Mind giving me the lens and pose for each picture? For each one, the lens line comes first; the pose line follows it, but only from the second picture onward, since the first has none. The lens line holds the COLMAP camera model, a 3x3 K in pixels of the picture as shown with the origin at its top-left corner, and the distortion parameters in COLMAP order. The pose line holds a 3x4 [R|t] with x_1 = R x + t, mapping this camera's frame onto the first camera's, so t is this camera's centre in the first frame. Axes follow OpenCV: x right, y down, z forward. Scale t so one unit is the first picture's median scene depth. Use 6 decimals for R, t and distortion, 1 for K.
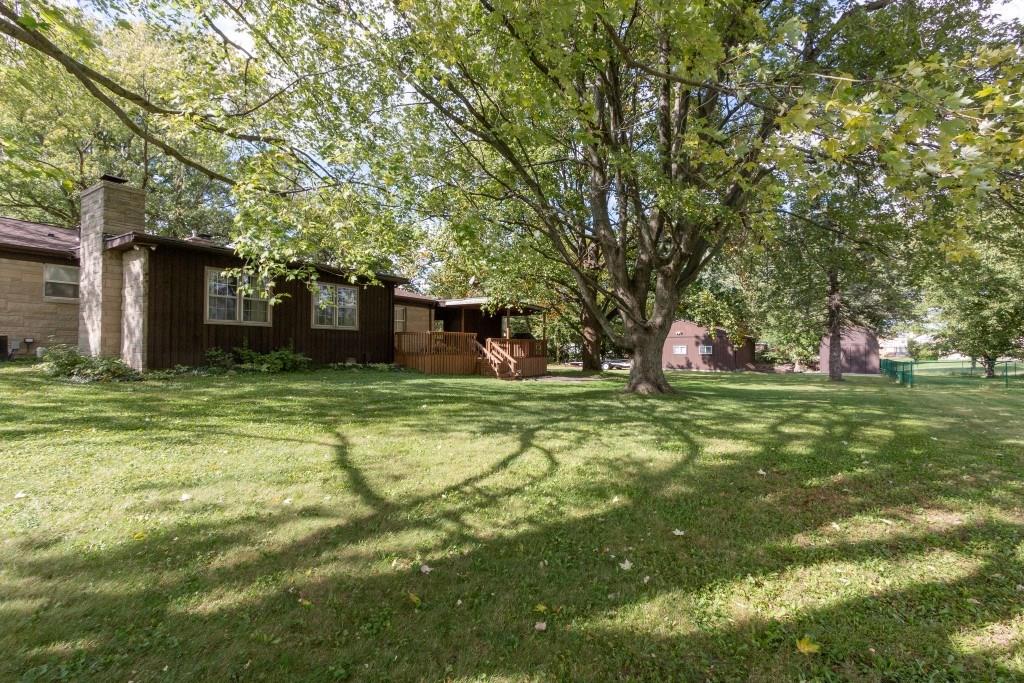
lens RADIAL K [[481.2, 0, 514.5], [0, 481.2, 338.9], [0, 0, 1]] dist [0.017645, -0.001463]
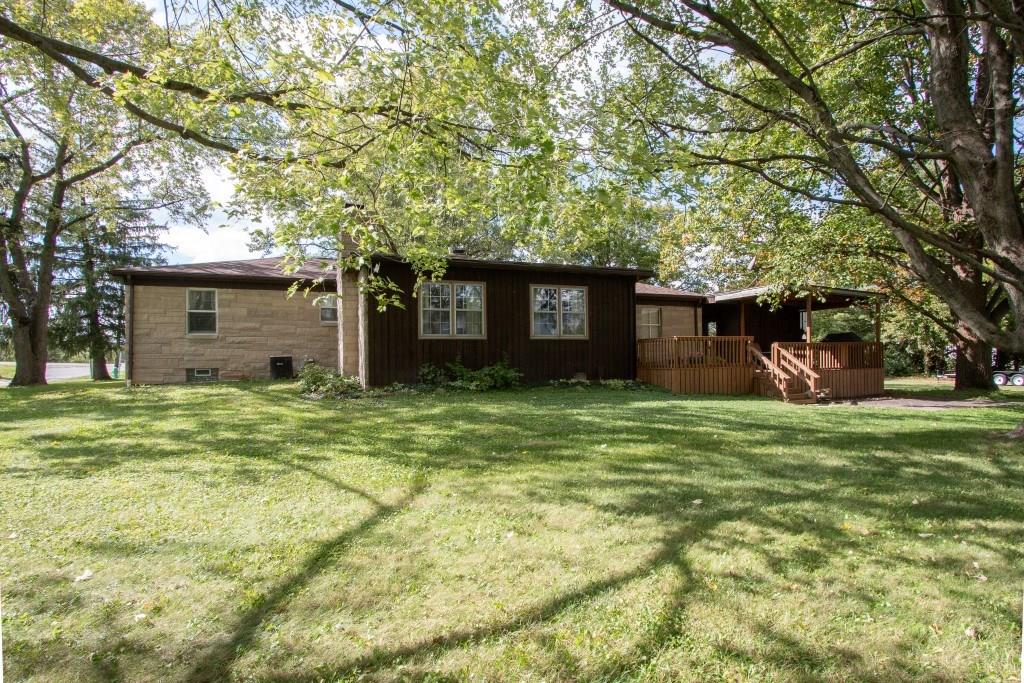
lens RADIAL K [[528.0, 0, 517.8], [0, 528.0, 358.8], [0, 0, 1]] dist [-0.006928, -0.000033]
pose [[0.826414, -0.020335, -0.562696, 0.075264], [0.032247, 0.999417, 0.011243, 0.001275], [0.562139, -0.027437, 0.826587, 0.167008]]
